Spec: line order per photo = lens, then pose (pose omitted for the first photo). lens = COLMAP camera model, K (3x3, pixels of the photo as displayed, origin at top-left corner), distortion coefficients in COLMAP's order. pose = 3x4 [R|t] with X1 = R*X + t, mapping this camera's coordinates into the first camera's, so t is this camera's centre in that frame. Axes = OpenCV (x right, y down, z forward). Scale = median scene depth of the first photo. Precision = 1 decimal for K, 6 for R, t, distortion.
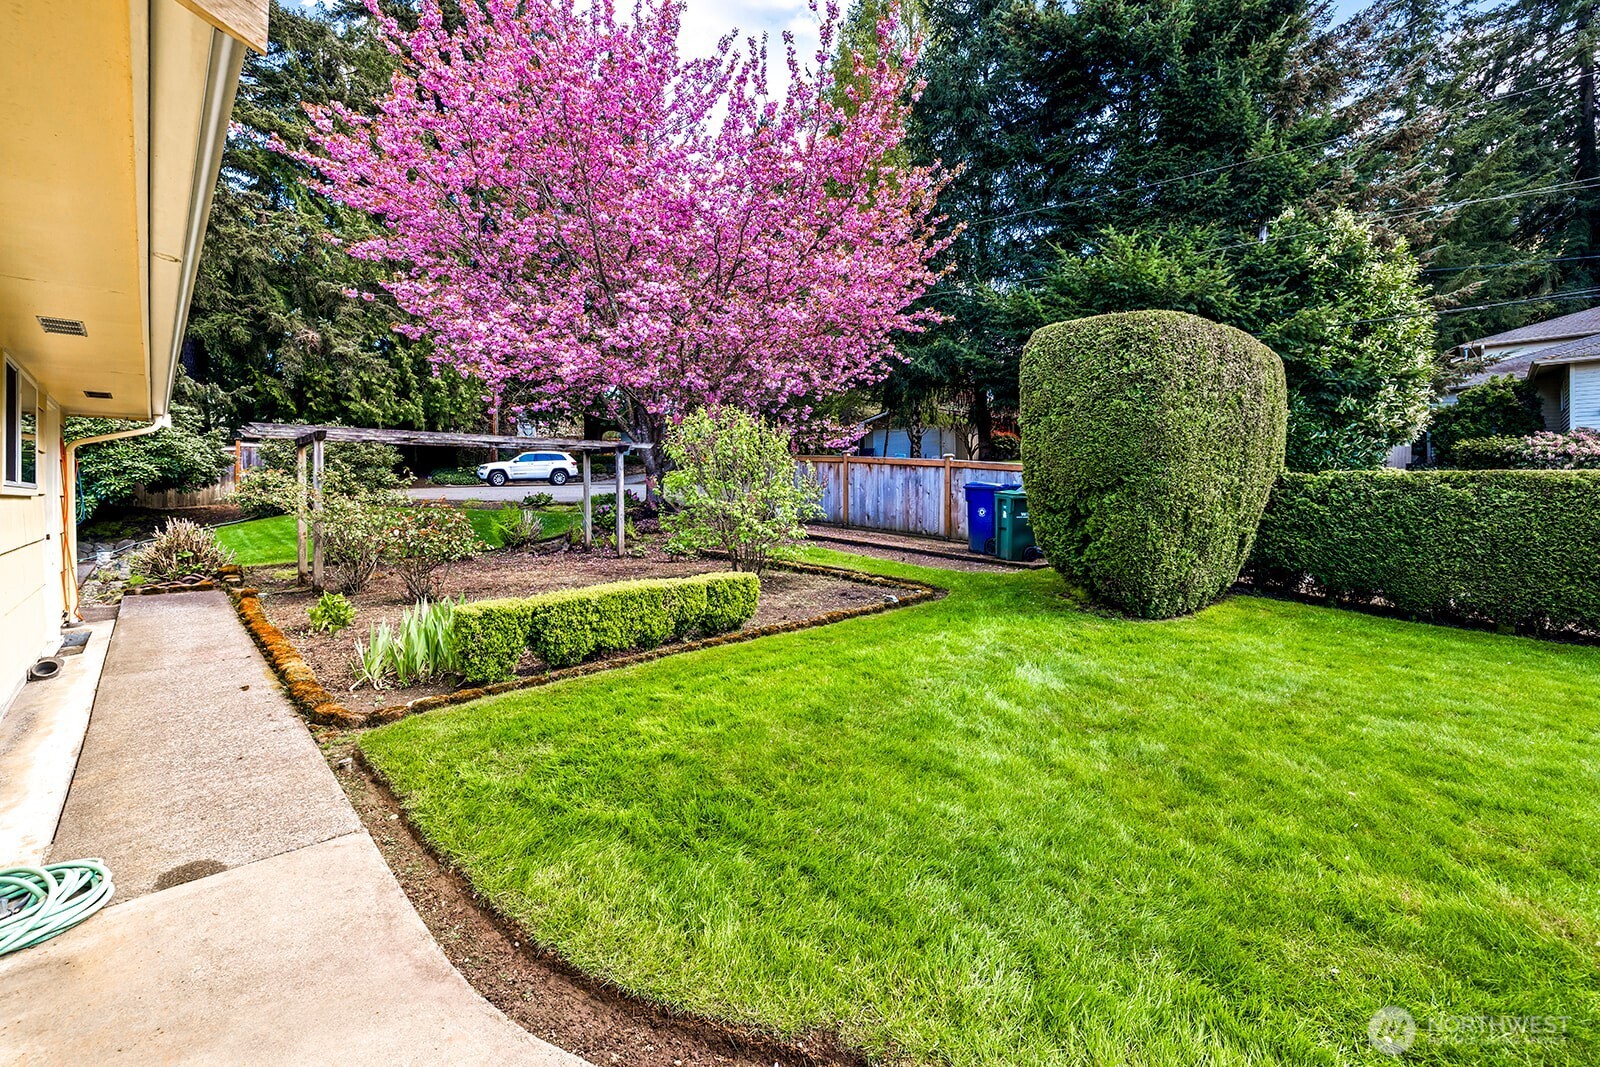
lens RADIAL K [[690.7, 0, 794.7], [0, 690.7, 470.3], [0, 0, 1]] dist [0.004303, 0.000223]
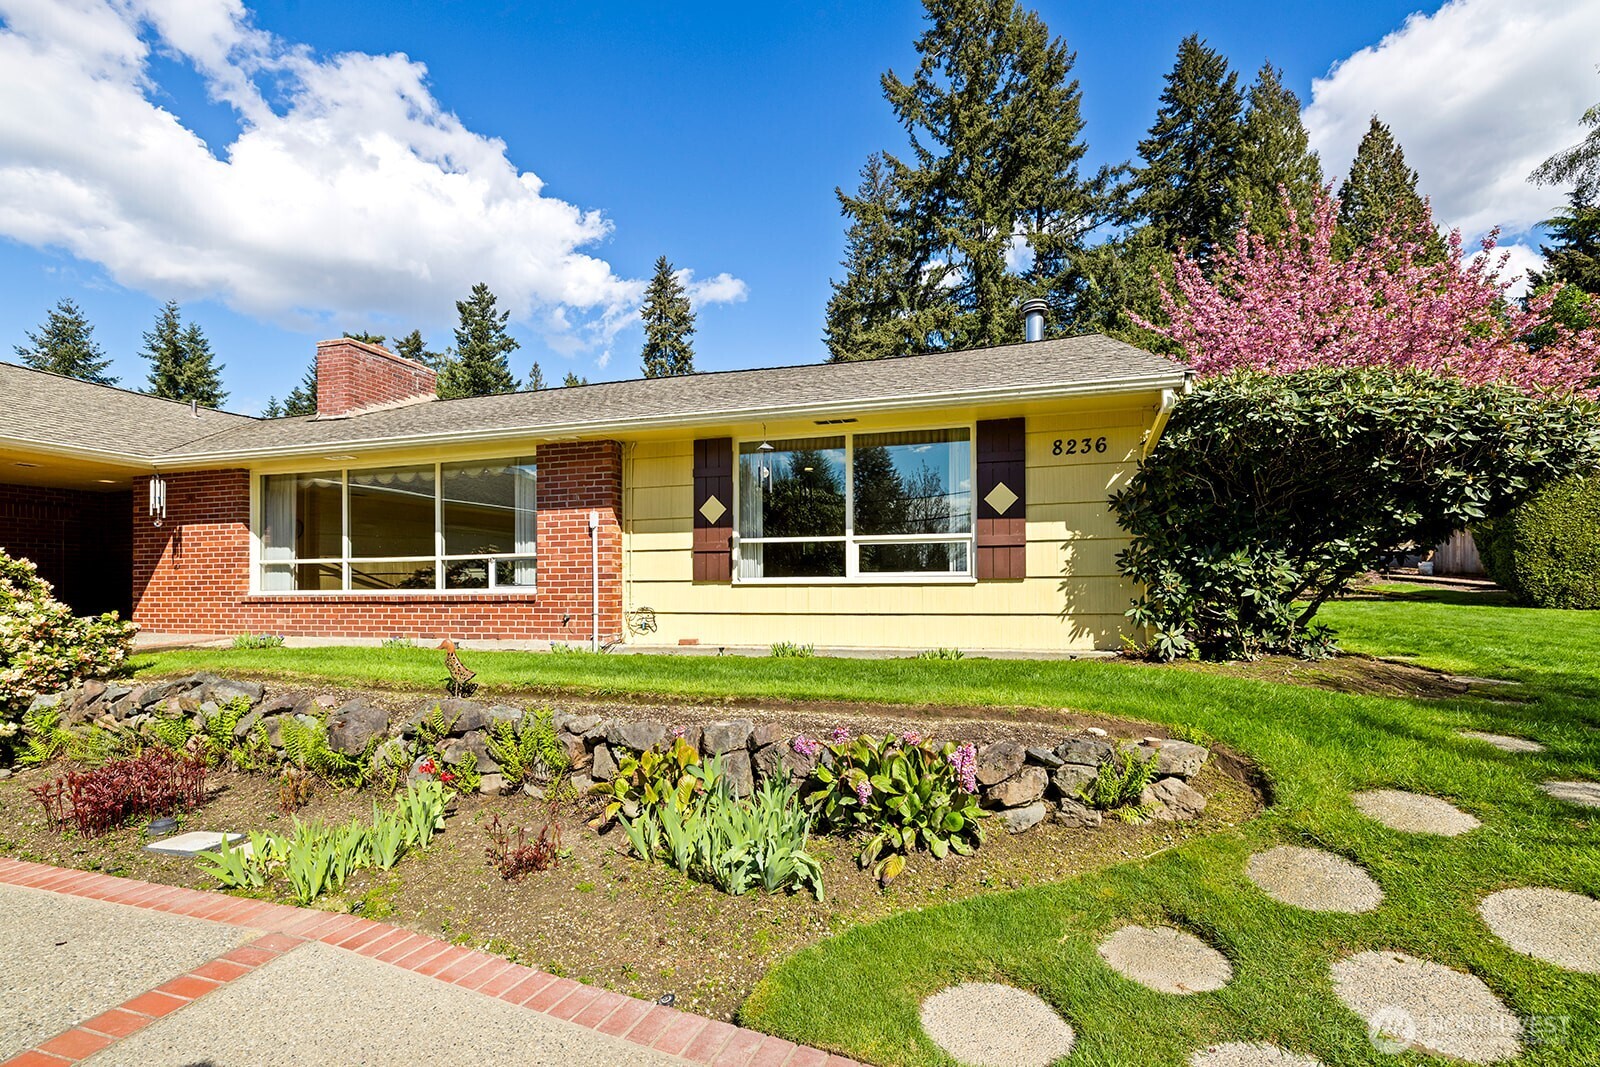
lens RADIAL K [[688.0, 0, 795.5], [0, 688.0, 567.3], [0, 0, 1]] dist [-0.000344, 0.000435]
pose [[0.513011, -0.013385, -0.858278, 1.126140], [0.028171, 0.999602, 0.001250, 0.054342], [0.857919, -0.024820, 0.513184, -1.687938]]
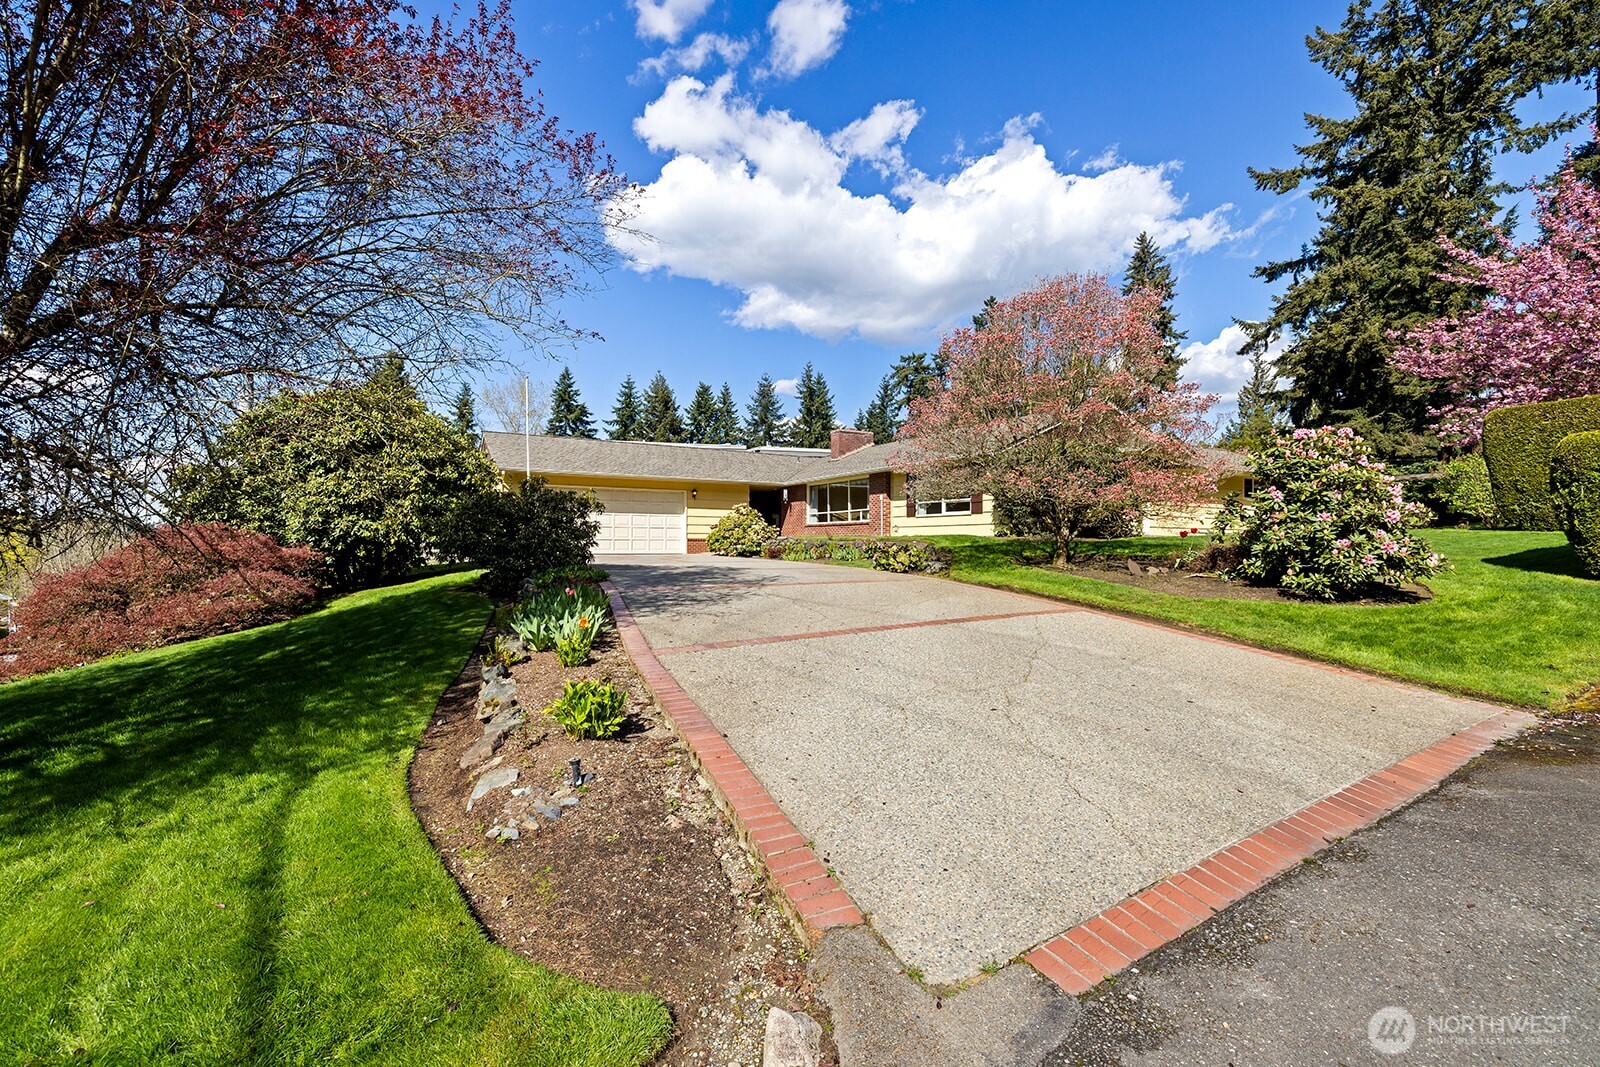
lens RADIAL K [[670.2, 0, 794.6], [0, 670.2, 536.9], [0, 0, 1]] dist [0.006160, 0.000097]
pose [[-0.230377, 0.001911, -0.973099, 3.607834], [0.028824, 0.999573, -0.004861, 0.183805], [0.972674, -0.029168, -0.230334, -0.997056]]
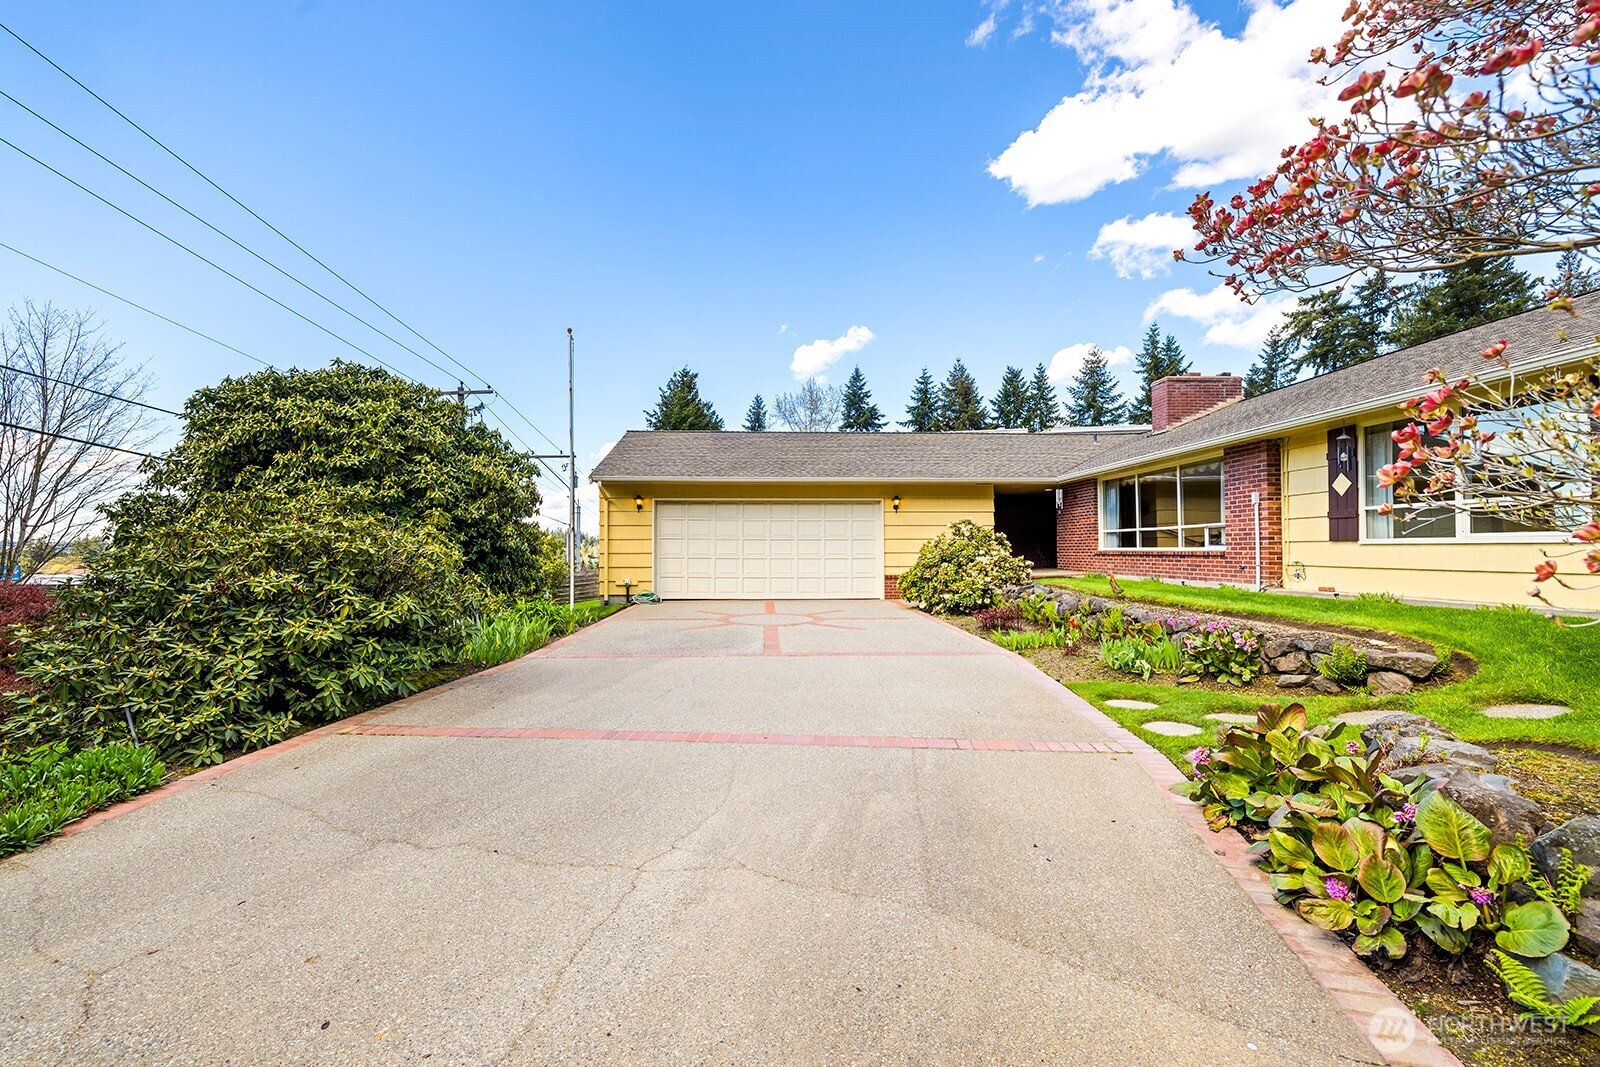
lens RADIAL K [[675.9, 0, 793.9], [0, 675.9, 540.8], [0, 0, 1]] dist [0.004018, 0.000332]
pose [[-0.657826, 0.003376, -0.753162, 1.899678], [0.032269, 0.999198, -0.023705, 0.070370], [0.752478, -0.039898, -0.657408, -1.141847]]
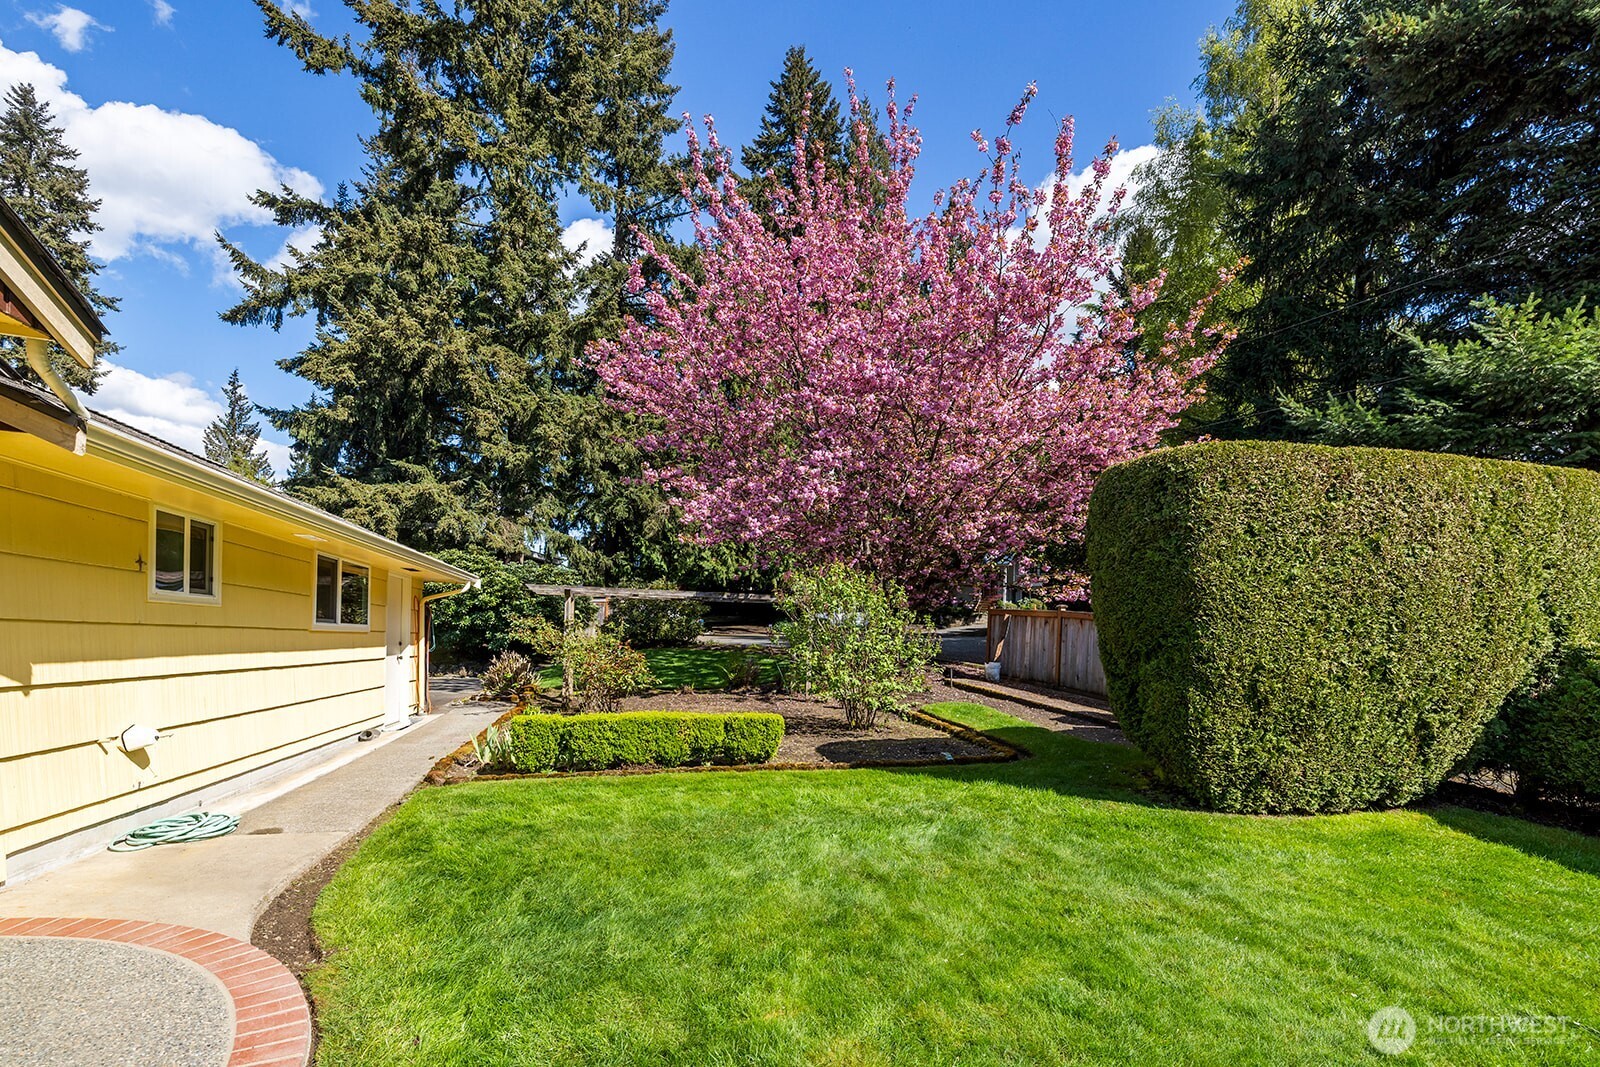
lens RADIAL K [[710.0, 0, 806.3], [0, 710.0, 642.3], [0, 0, 1]] dist [-0.001038, -0.000155]
pose [[0.875341, 0.031362, -0.482489, 0.519730], [-0.017570, 0.999298, 0.033079, -0.009592], [0.483188, -0.020478, 0.875277, 0.008450]]
